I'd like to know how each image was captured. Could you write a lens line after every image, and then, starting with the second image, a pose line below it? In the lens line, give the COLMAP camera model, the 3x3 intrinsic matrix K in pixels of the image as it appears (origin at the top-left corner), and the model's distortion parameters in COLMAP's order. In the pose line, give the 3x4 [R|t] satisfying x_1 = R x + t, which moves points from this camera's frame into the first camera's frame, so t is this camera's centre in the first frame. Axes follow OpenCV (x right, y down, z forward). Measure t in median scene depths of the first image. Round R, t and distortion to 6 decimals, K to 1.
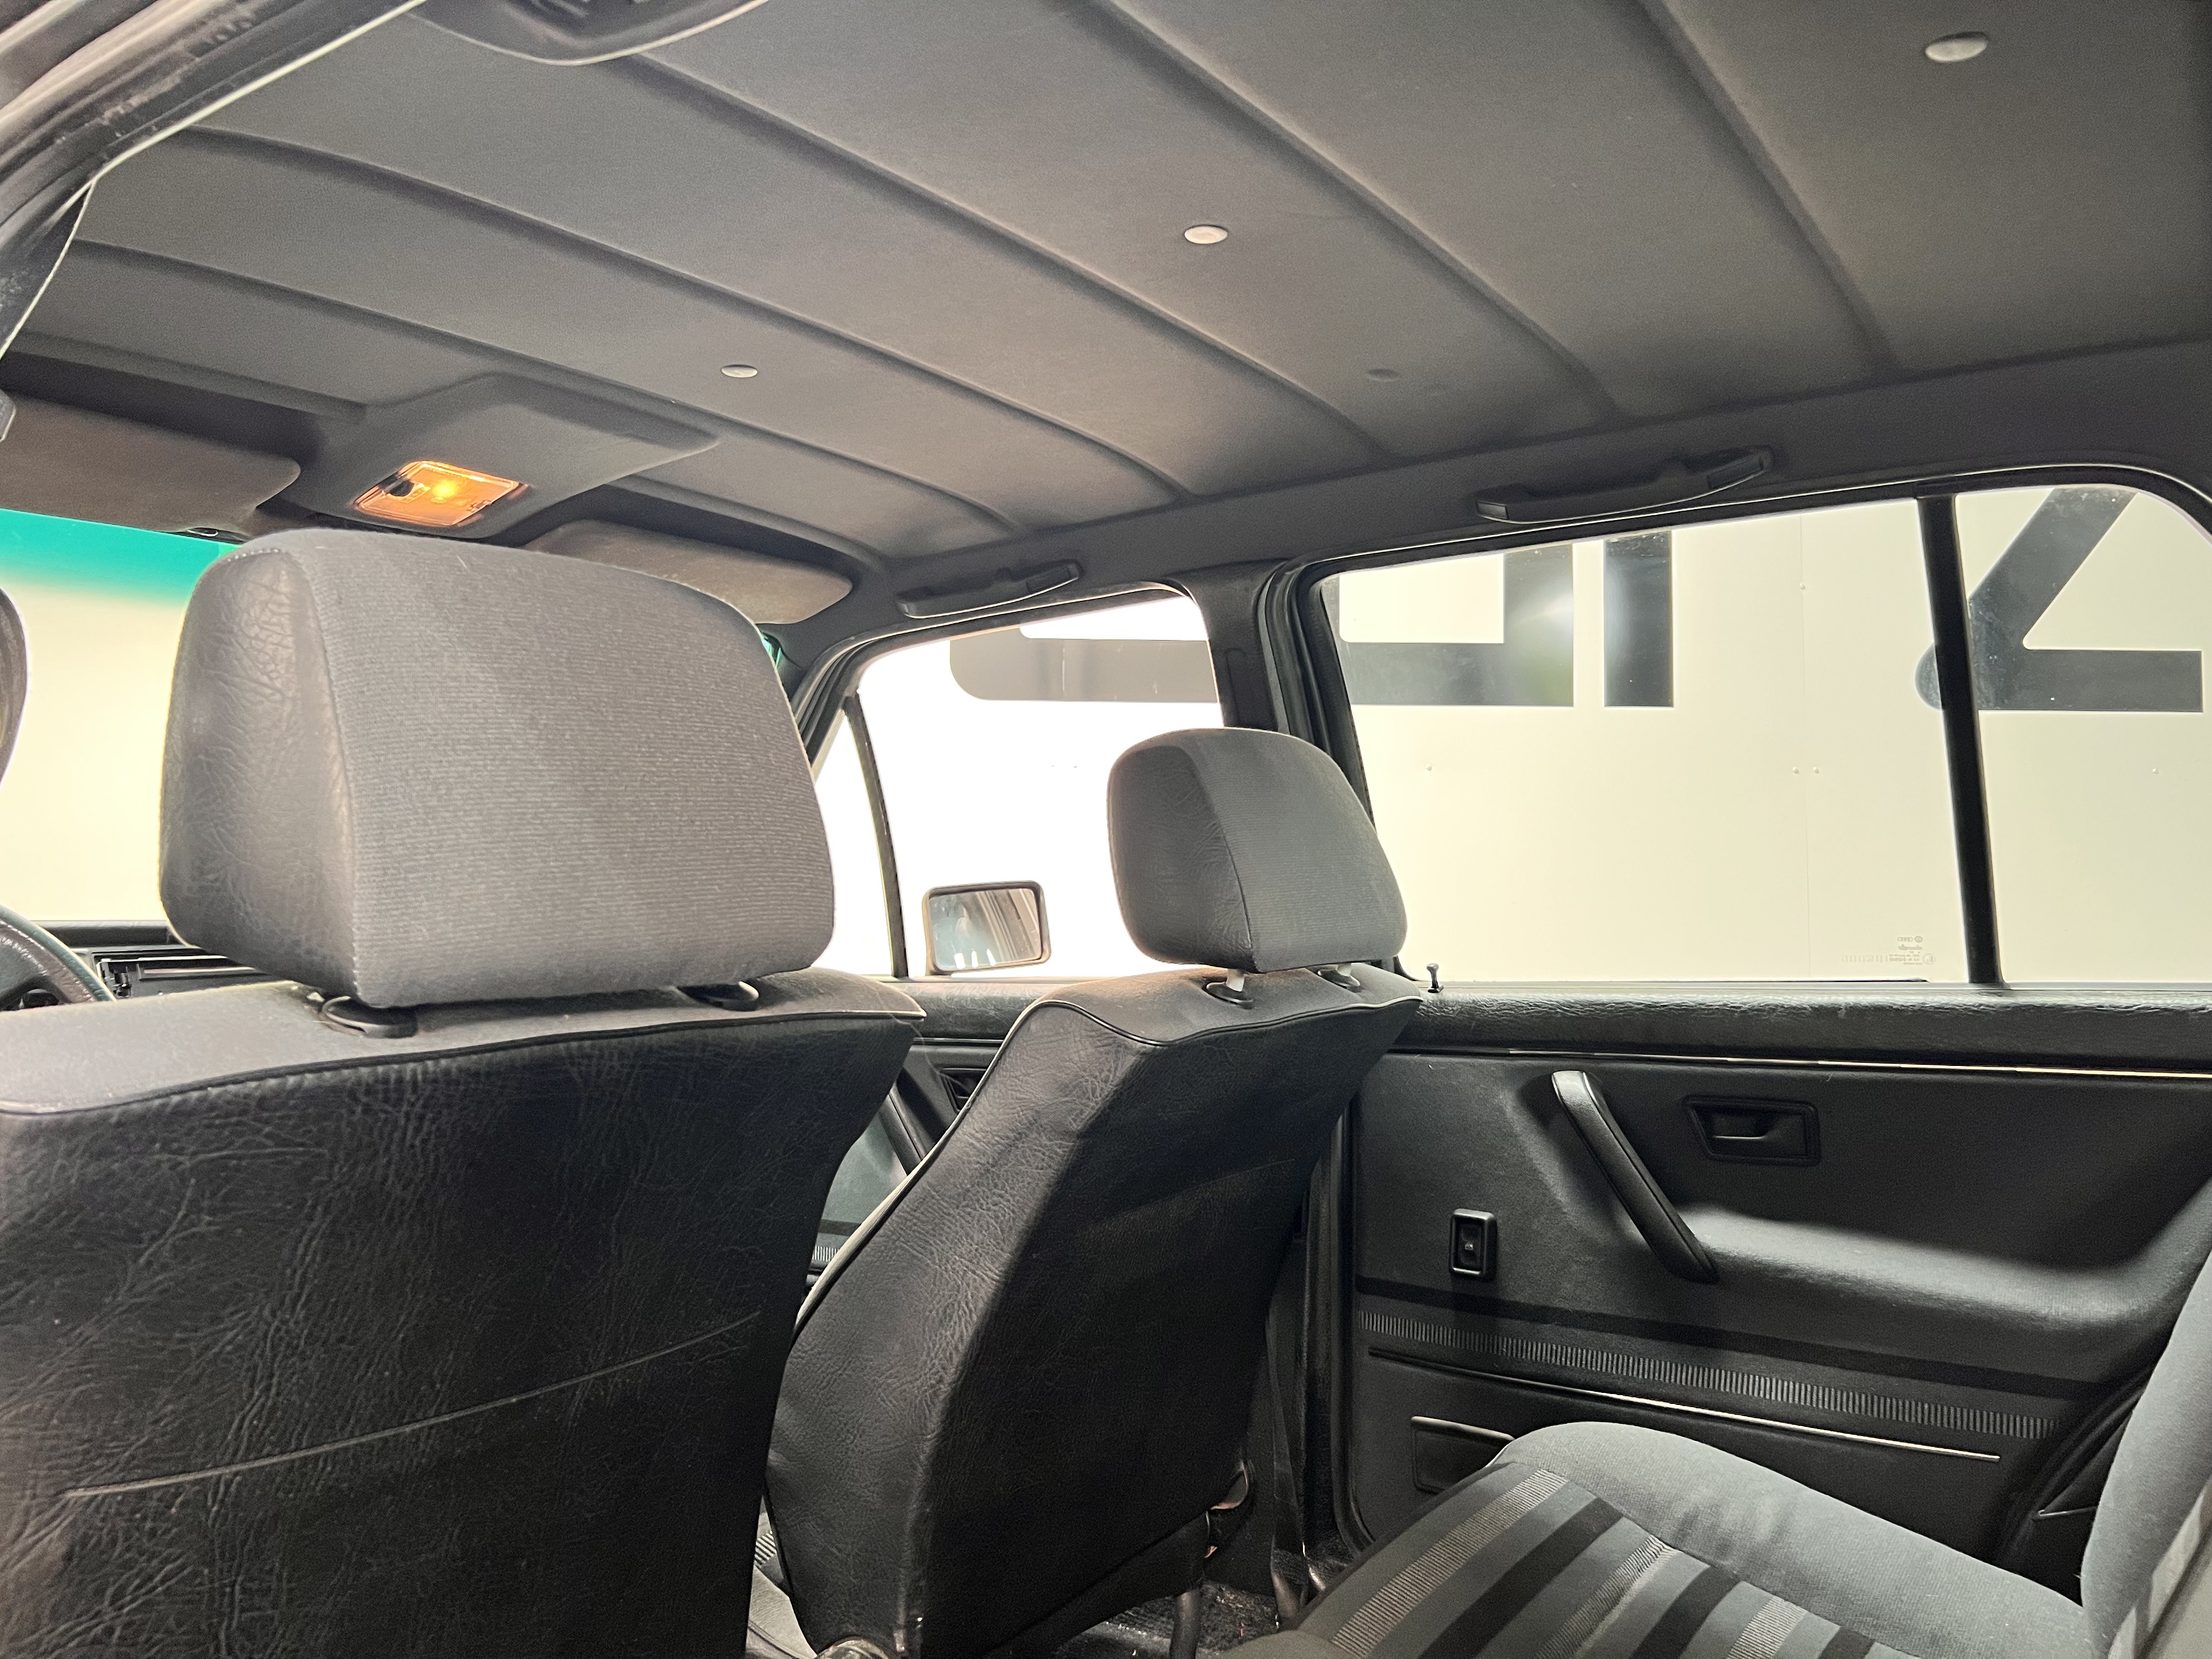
lens RADIAL K [[1710.5, 0, 1106.0], [0, 1710.5, 829.5], [0, 0, 1]] dist [0.032924, 0.006072]
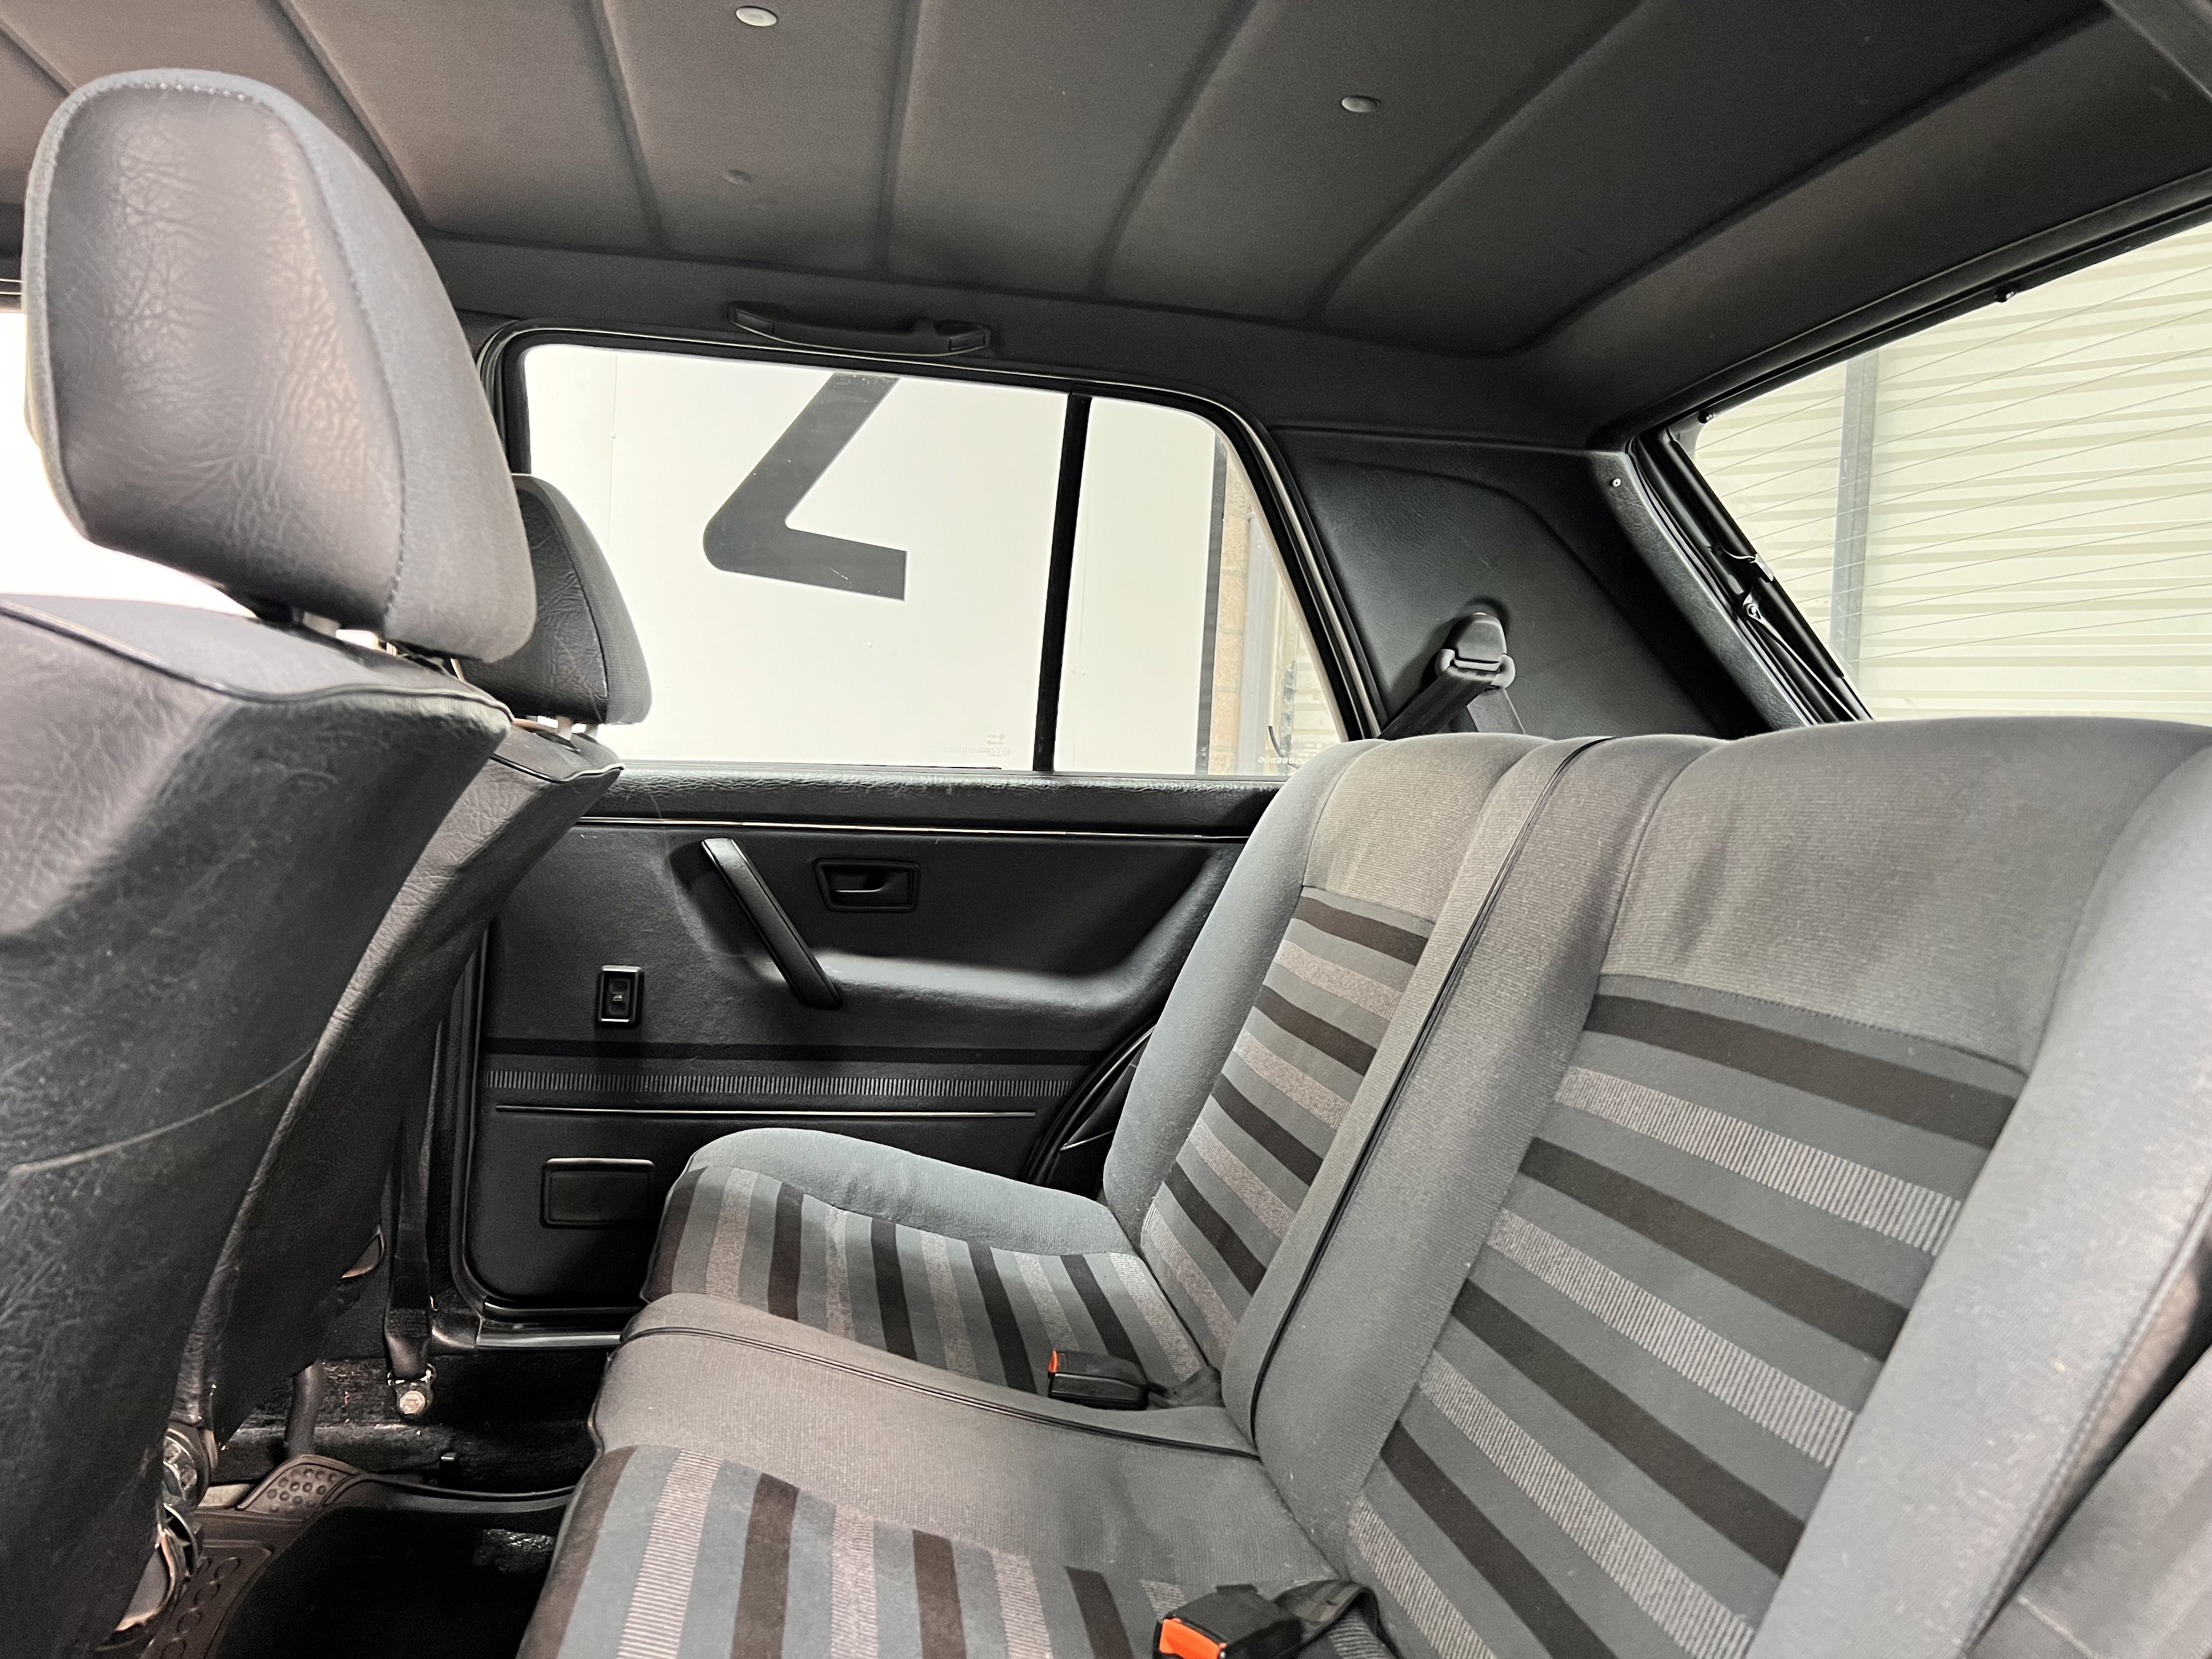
lens RADIAL K [[1685.9, 0, 1106.0], [0, 1685.9, 829.5], [0, 0, 1]] dist [0.129148, -0.166599]
pose [[0.721573, 0.020204, 0.692043, -0.351291], [-0.082365, 0.994981, 0.056831, 0.054642], [-0.687421, -0.098007, 0.719615, 0.018548]]
